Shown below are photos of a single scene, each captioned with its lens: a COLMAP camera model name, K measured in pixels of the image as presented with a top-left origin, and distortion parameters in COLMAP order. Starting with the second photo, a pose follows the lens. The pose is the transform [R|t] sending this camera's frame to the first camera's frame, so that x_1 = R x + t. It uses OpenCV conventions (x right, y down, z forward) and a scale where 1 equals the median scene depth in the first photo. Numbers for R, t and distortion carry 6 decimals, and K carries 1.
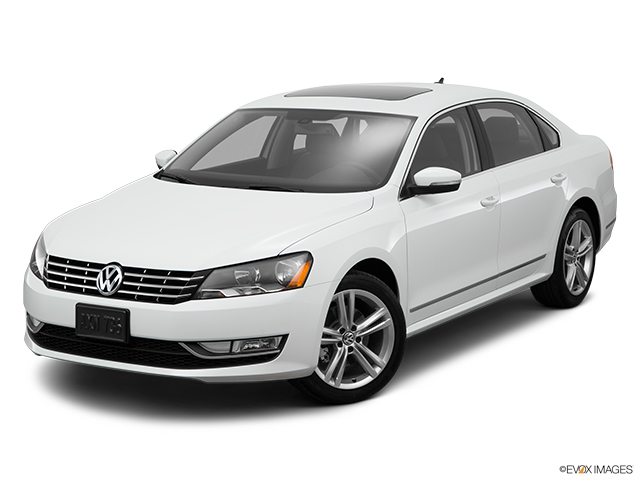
lens RADIAL K [[1414.6, 0, 320.0], [0, 1414.6, 240.0], [0, 0, 1]] dist [0.098680, 0.099293]
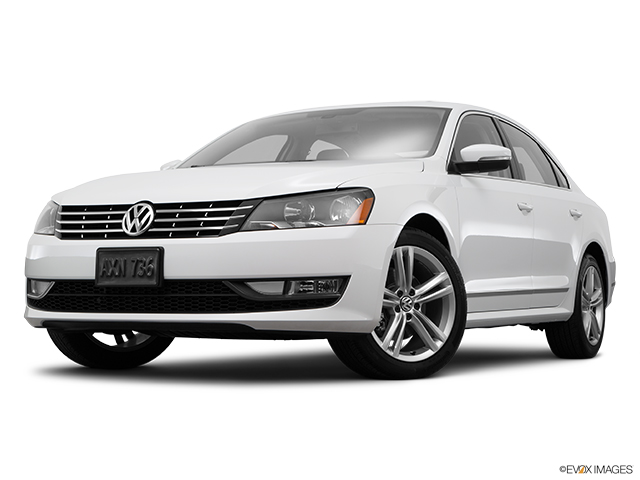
lens RADIAL K [[1261.6, 0, 320.0], [0, 1261.6, 240.0], [0, 0, 1]] dist [-0.013922, 0.000798]
pose [[0.996005, 0.011872, 0.088504, -0.104547], [0.006731, 0.978321, -0.206983, 0.196097], [-0.089043, 0.206752, 0.974333, 0.245027]]
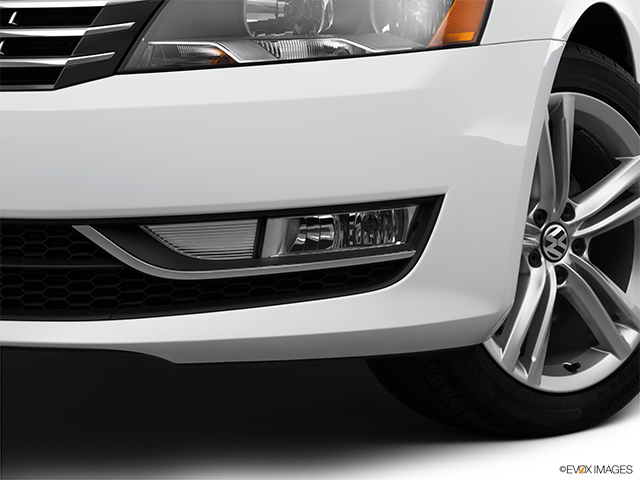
lens RADIAL K [[1509.5, 0, 320.0], [0, 1509.5, 240.0], [0, 0, 1]] dist [0.255176, 0.013119]
pose [[0.987506, -0.020249, 0.156277, -0.094579], [0.029142, 0.998071, -0.054826, 0.089451], [-0.154865, 0.058695, 0.986191, 0.664495]]
